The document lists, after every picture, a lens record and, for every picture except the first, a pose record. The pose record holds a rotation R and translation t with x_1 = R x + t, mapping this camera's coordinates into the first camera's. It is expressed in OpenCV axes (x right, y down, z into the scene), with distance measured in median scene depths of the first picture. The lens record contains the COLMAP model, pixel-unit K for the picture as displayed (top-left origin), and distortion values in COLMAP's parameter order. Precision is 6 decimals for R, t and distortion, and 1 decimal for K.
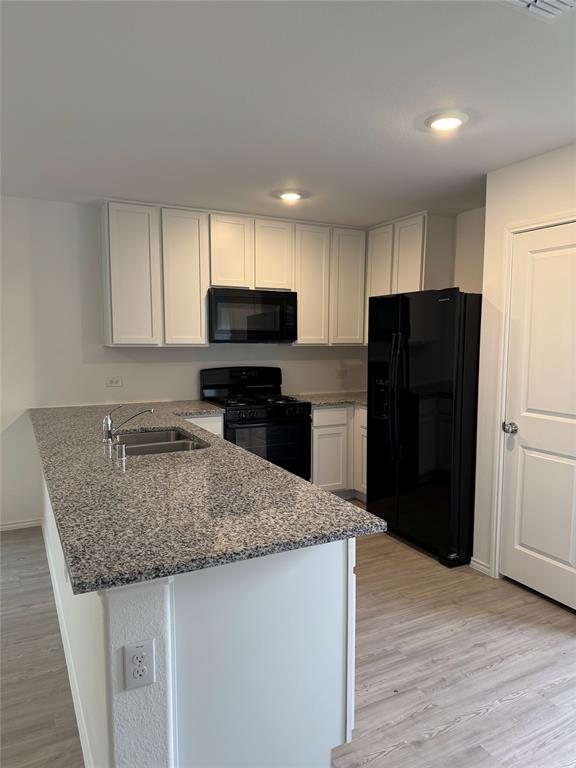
lens RADIAL K [[537.9, 0, 283.4], [0, 537.9, 382.4], [0, 0, 1]] dist [0.070662, -0.007771]
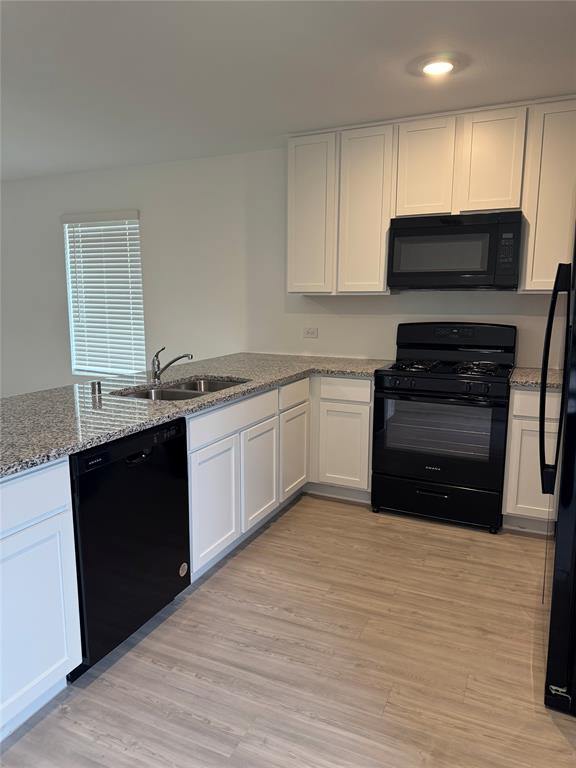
lens RADIAL K [[537.9, 0, 291.5], [0, 537.9, 382.9], [0, 0, 1]] dist [0.070662, -0.007771]
pose [[0.615002, 0.128390, -0.778003, 0.431337], [-0.060199, 0.991421, 0.116023, -0.021052], [0.786224, -0.024520, 0.617455, 0.380577]]
